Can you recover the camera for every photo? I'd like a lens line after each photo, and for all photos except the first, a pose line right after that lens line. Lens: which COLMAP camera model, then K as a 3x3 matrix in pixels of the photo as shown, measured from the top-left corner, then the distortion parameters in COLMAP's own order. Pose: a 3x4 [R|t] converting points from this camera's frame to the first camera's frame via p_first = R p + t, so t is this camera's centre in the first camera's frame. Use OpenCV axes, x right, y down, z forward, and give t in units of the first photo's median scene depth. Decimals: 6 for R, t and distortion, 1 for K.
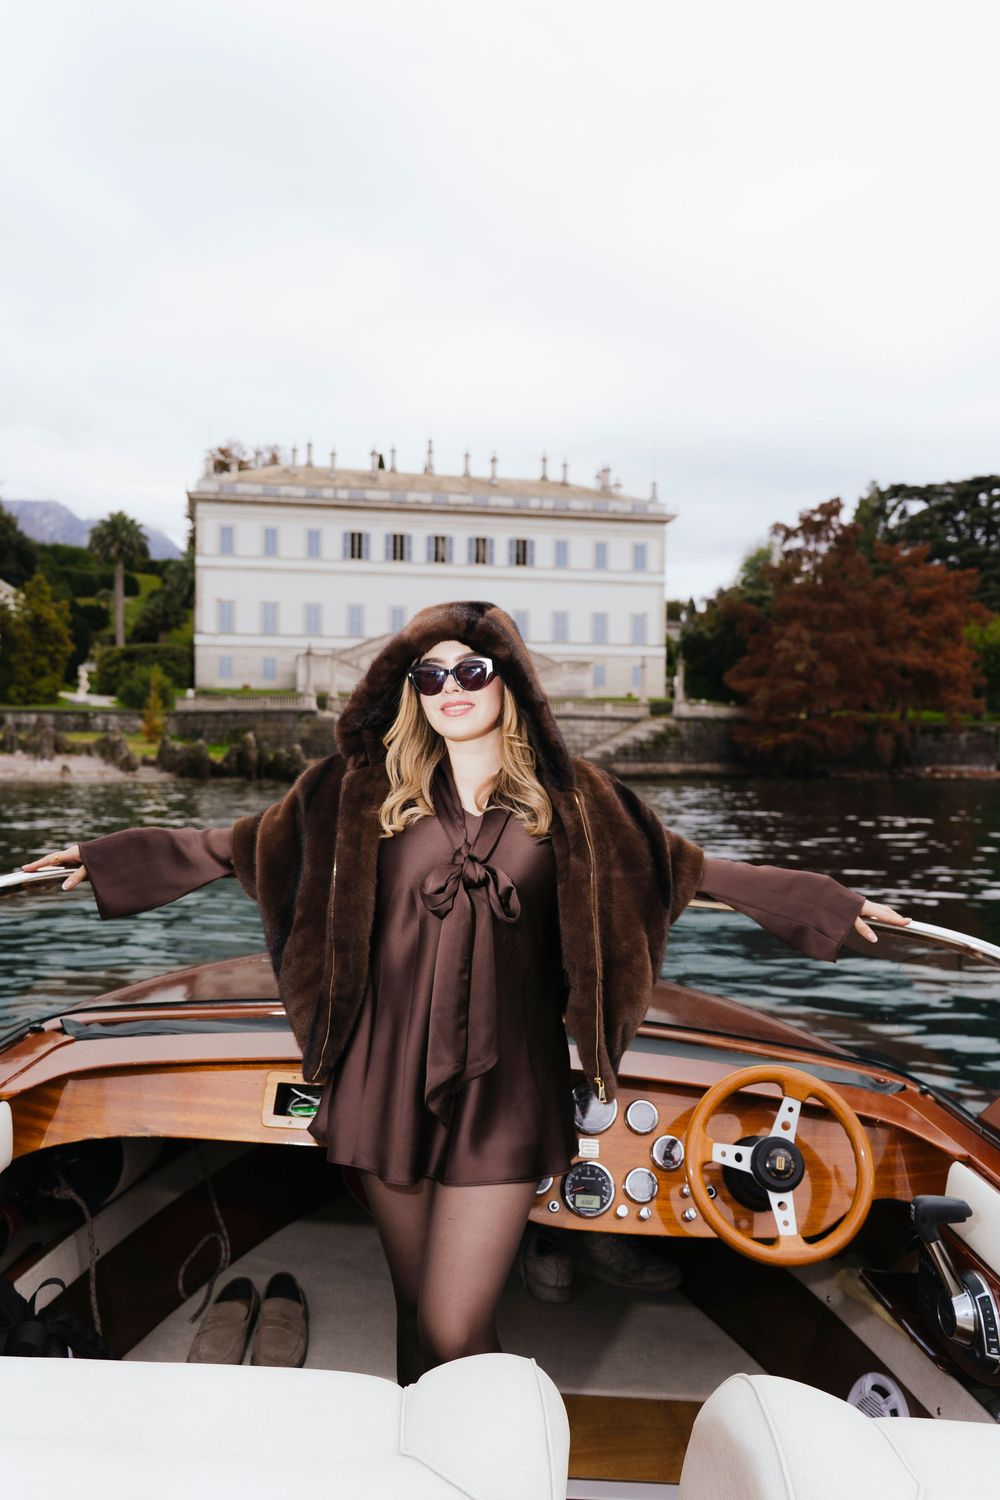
lens RADIAL K [[1225.9, 0, 497.5], [0, 1225.9, 754.9], [0, 0, 1]] dist [0.016350, 0.011284]
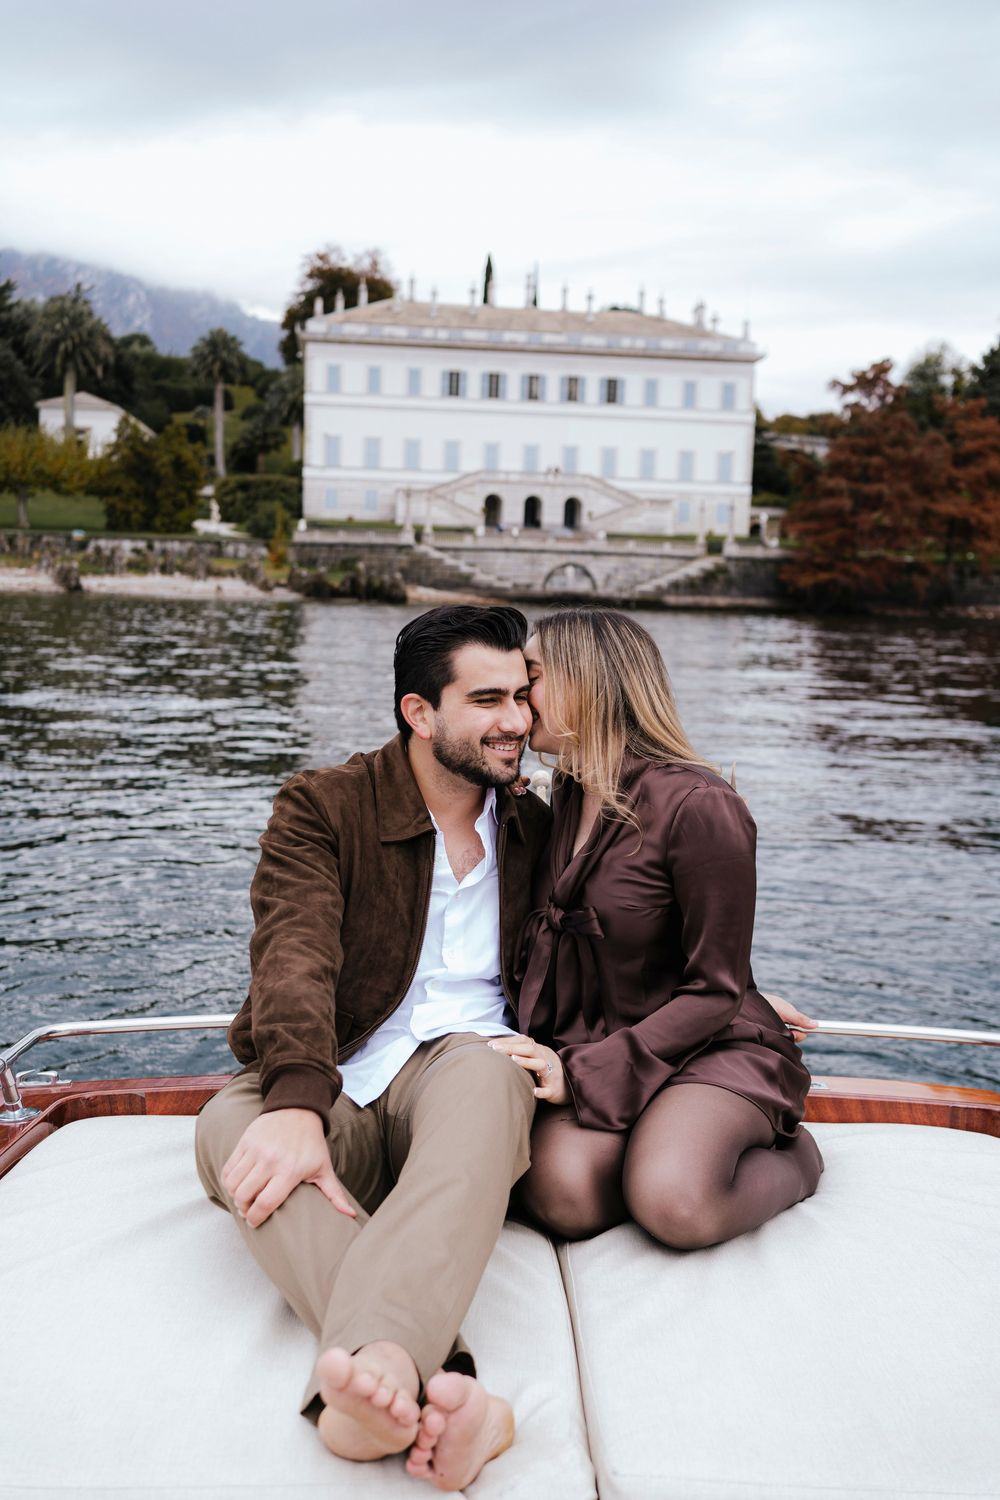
lens RADIAL K [[1709.3, 0, 531.8], [0, 1709.3, 741.4], [0, 0, 1]] dist [0.035027, 0.000000]
pose [[0.996604, 0.031548, -0.076061, 0.084515], [-0.024588, 0.995568, 0.090769, 0.000375], [0.078588, -0.088591, 0.992963, -0.557823]]
